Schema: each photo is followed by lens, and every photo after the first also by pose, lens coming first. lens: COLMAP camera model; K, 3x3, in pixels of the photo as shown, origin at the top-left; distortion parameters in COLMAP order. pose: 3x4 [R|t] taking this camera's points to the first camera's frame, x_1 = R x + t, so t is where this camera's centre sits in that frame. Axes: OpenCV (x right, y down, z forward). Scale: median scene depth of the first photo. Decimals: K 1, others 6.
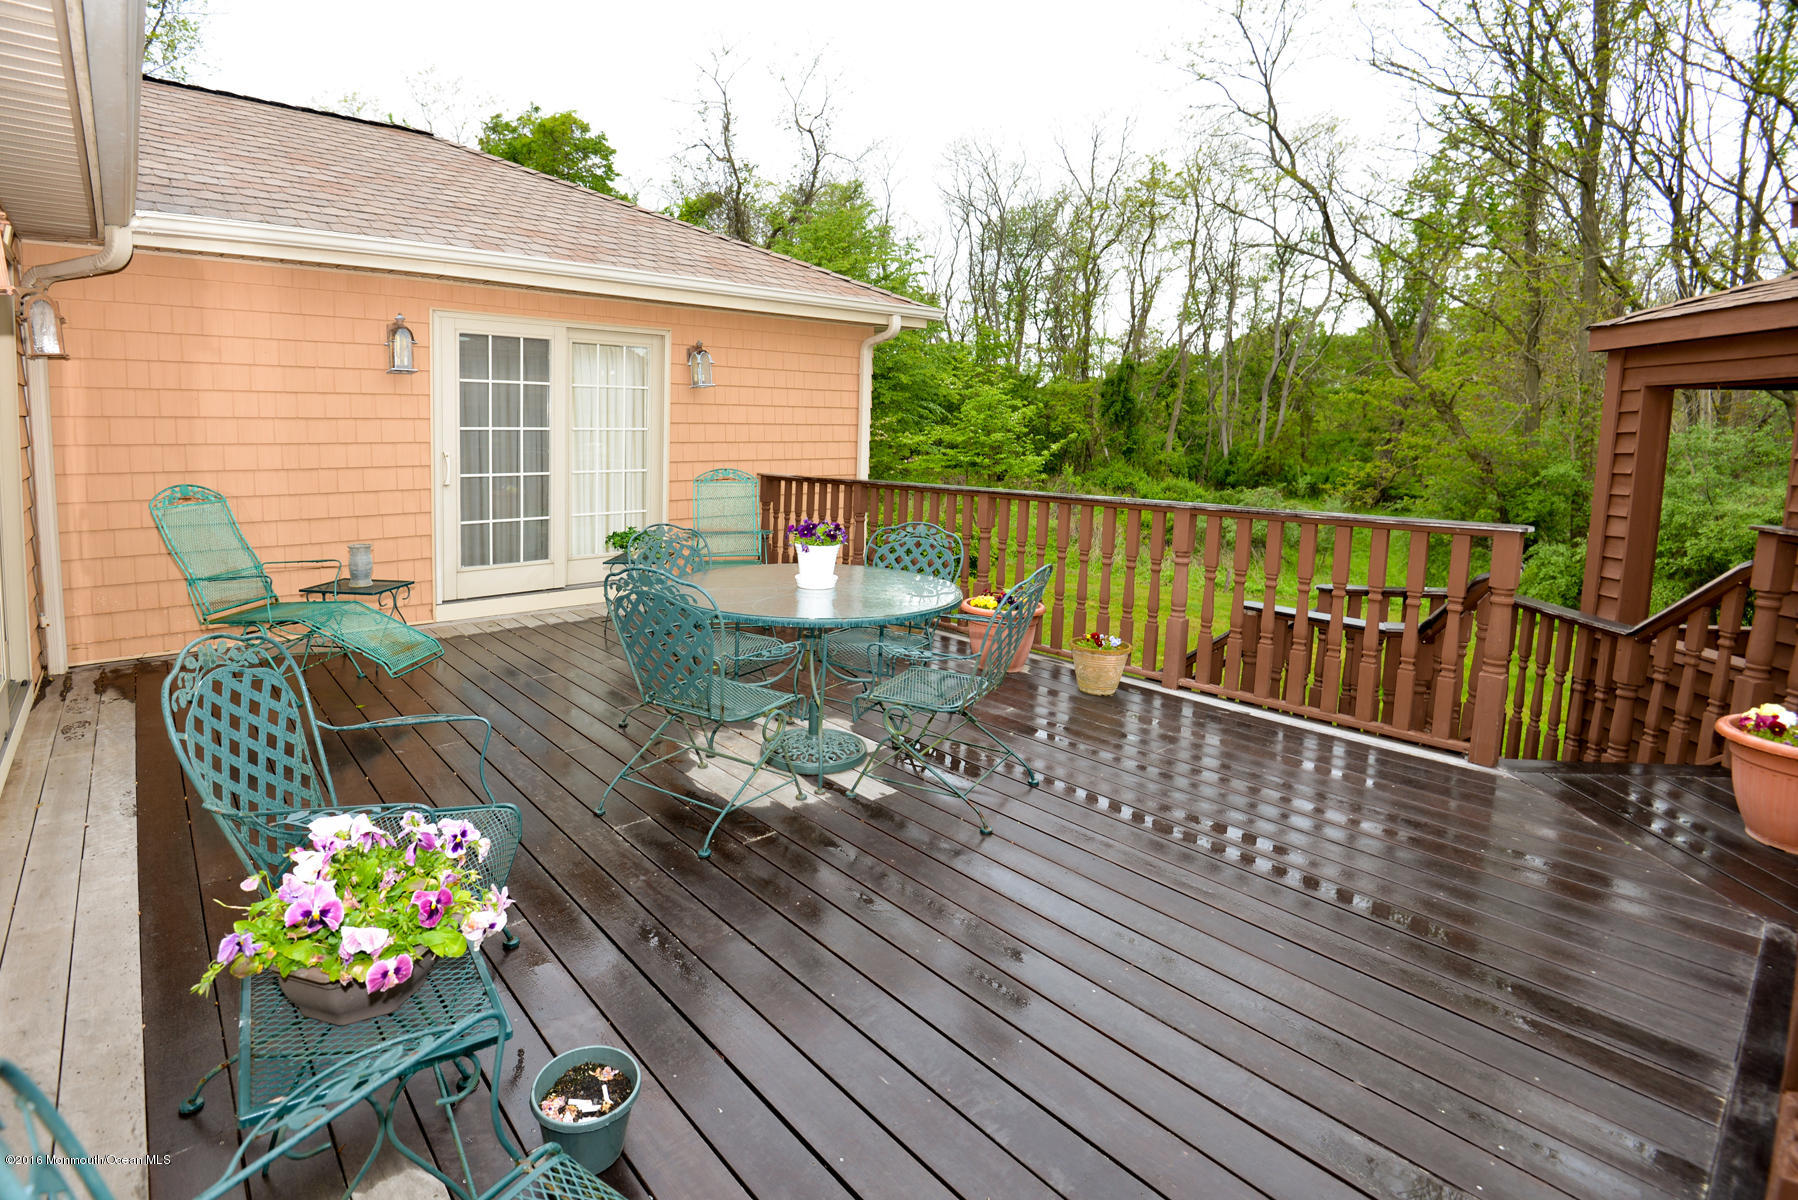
lens RADIAL K [[826.6, 0, 768.5], [0, 826.6, 548.2], [0, 0, 1]] dist [-0.013528, -0.005988]
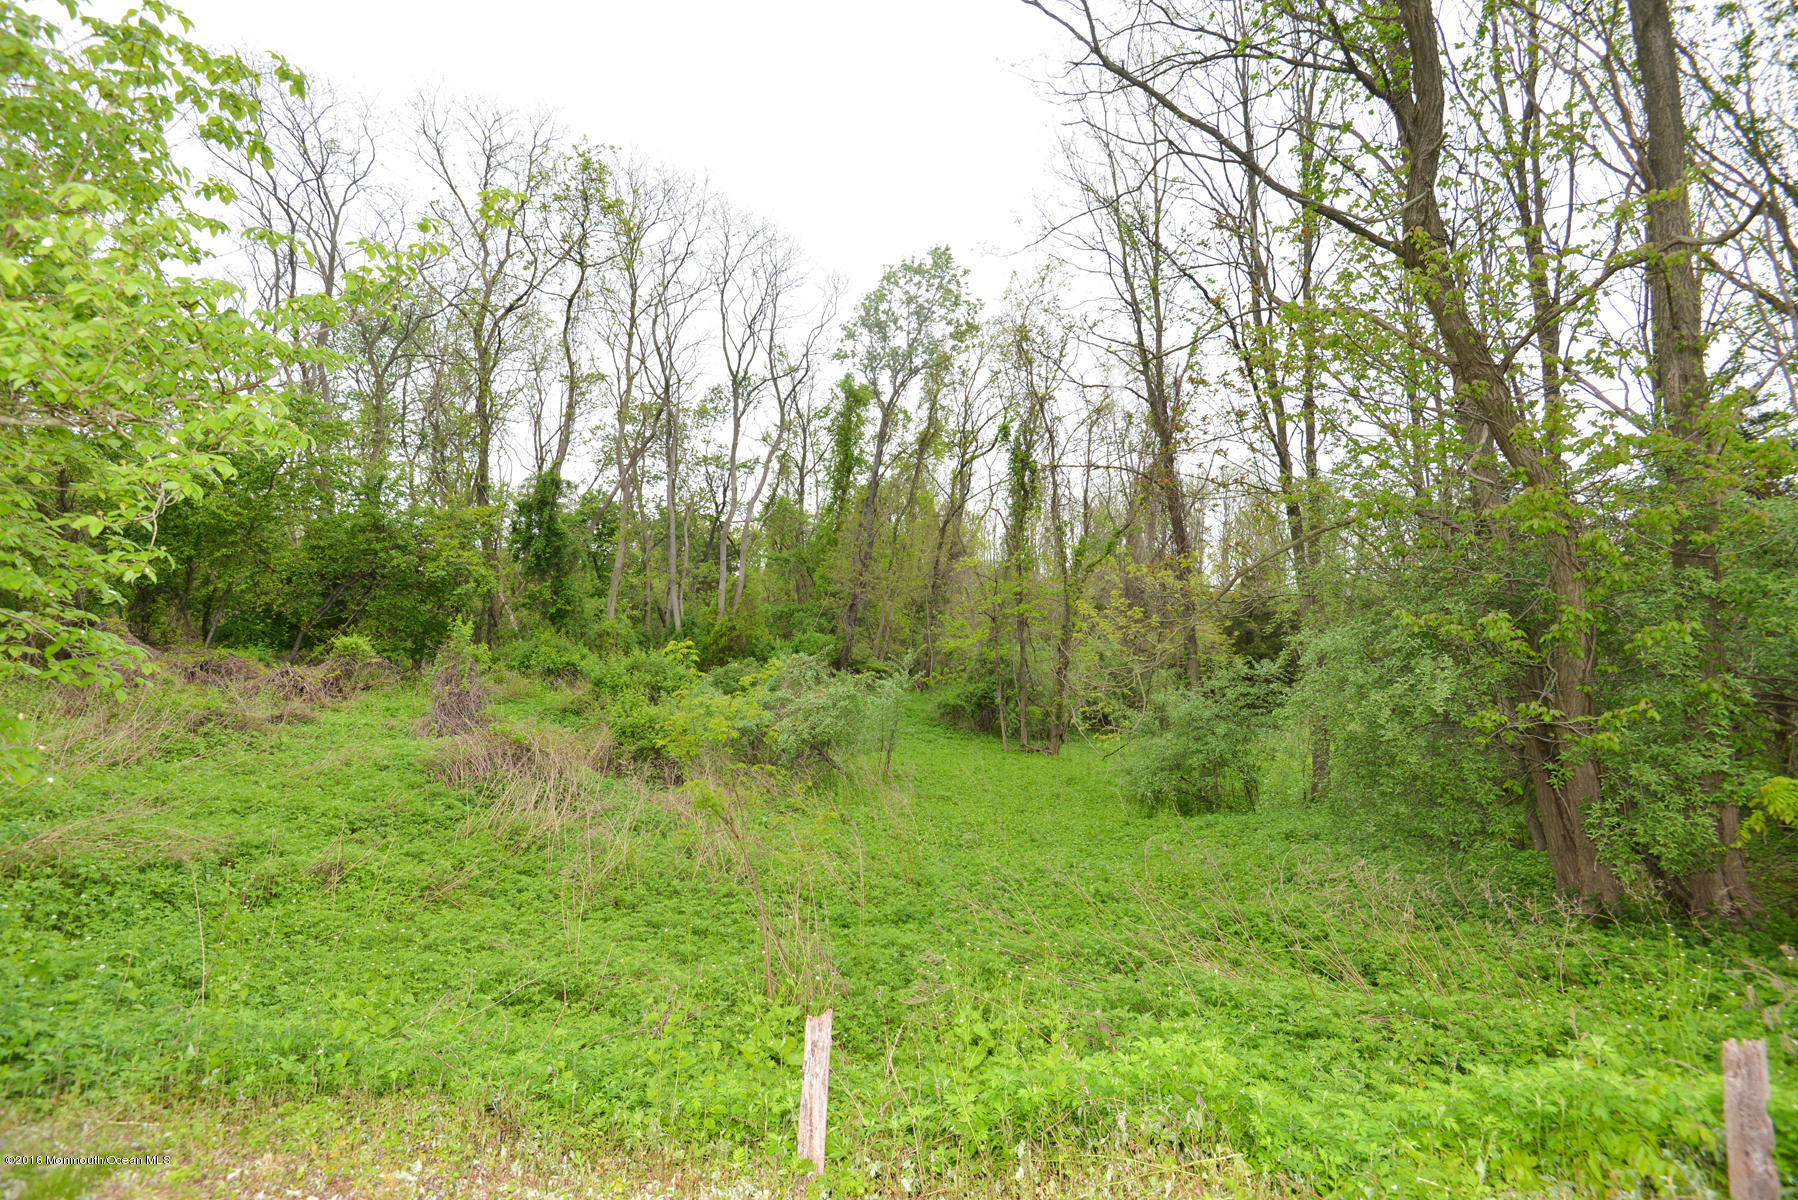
lens RADIAL K [[826.6, 0, 879.5], [0, 826.6, 593.7], [0, 0, 1]] dist [-0.013528, -0.005988]
pose [[0.683205, 0.033071, 0.729477, 0.133455], [0.104201, 0.984336, -0.142216, -0.016765], [-0.722754, 0.173175, 0.669057, 0.370954]]
